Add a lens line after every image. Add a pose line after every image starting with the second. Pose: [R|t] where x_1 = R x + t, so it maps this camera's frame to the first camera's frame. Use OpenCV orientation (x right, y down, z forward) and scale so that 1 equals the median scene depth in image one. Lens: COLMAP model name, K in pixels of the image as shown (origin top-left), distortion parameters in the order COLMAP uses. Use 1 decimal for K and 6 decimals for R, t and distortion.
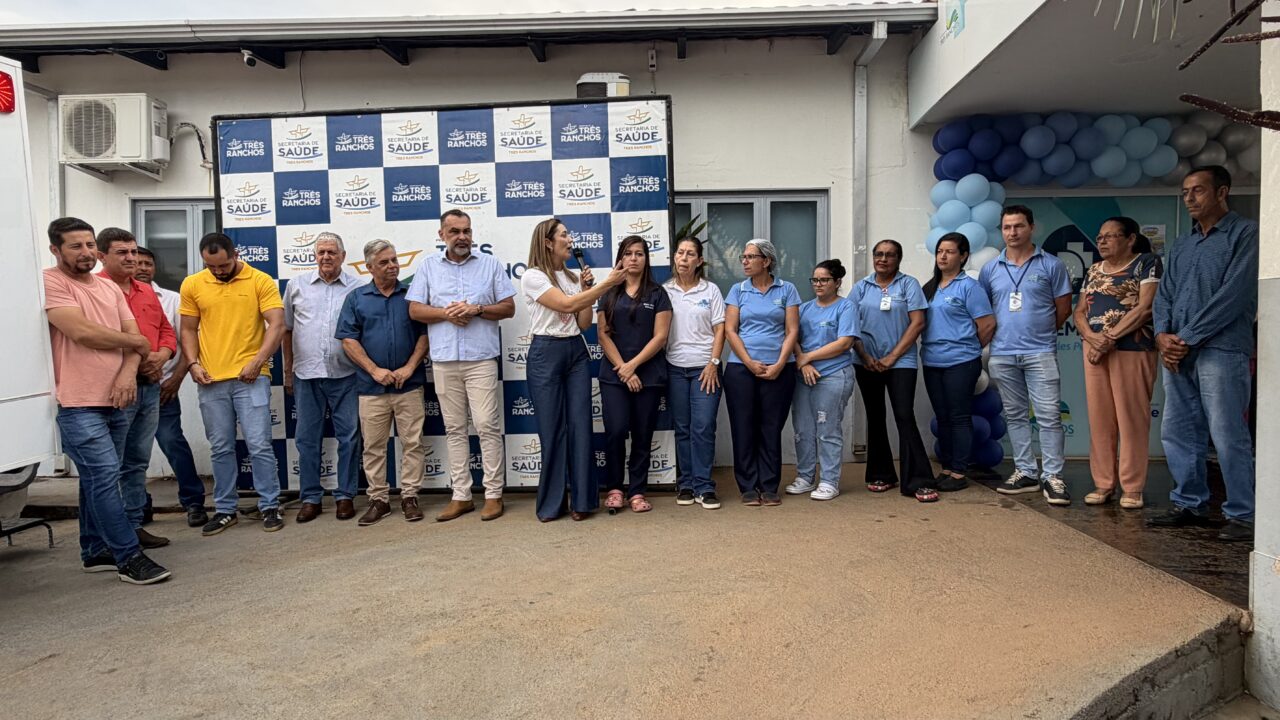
lens RADIAL K [[709.3, 0, 640.2], [0, 709.3, 362.7], [0, 0, 1]] dist [-0.004450, 0.000376]
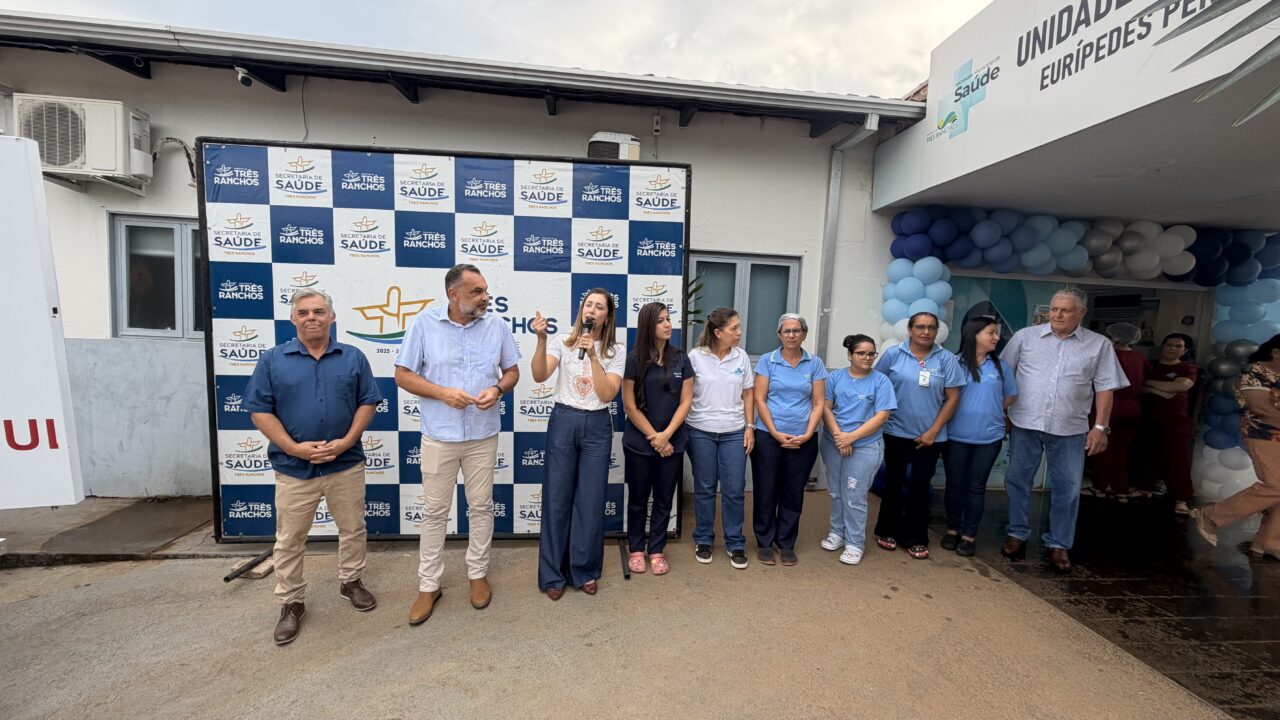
lens RADIAL K [[503.9, 0, 639.4], [0, 503.9, 364.0], [0, 0, 1]] dist [-0.000358, -0.000781]
pose [[0.988305, 0.040461, 0.147024, -0.120027], [-0.048054, 0.997668, 0.048464, -0.111246], [-0.144720, -0.054962, 0.987945, 0.251315]]
